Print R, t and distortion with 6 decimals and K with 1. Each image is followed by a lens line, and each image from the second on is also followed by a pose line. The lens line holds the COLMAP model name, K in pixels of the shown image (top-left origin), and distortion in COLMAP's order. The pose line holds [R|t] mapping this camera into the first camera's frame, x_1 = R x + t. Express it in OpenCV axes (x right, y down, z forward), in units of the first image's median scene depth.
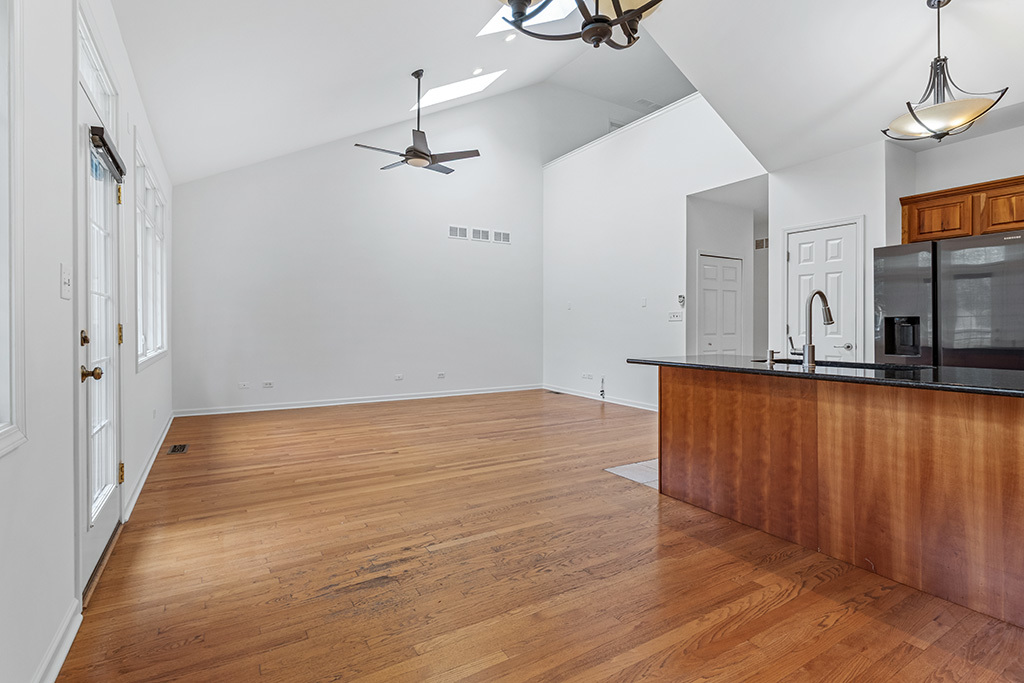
lens RADIAL K [[488.7, 0, 509.9], [0, 488.7, 333.3], [0, 0, 1]] dist [-0.002791, -0.000001]
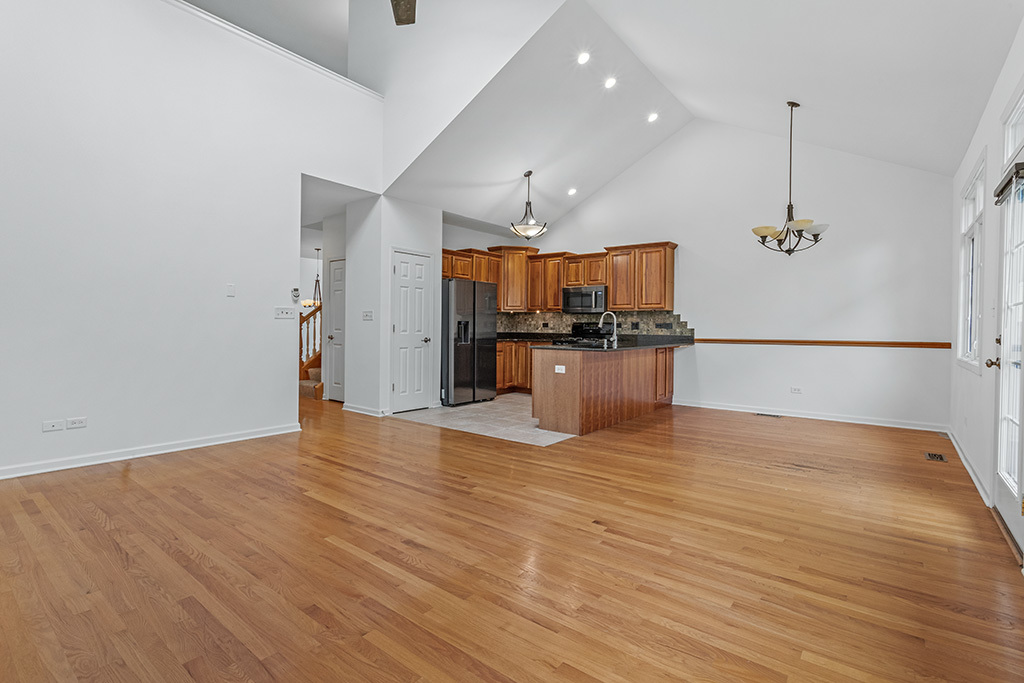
lens RADIAL K [[488.7, 0, 509.4], [0, 488.7, 335.4], [0, 0, 1]] dist [-0.002791, -0.000001]
pose [[-0.356649, -0.016203, 0.934098, -1.112880], [0.005815, 0.999792, 0.019563, -0.022404], [-0.934221, 0.012409, -0.356480, 1.878132]]
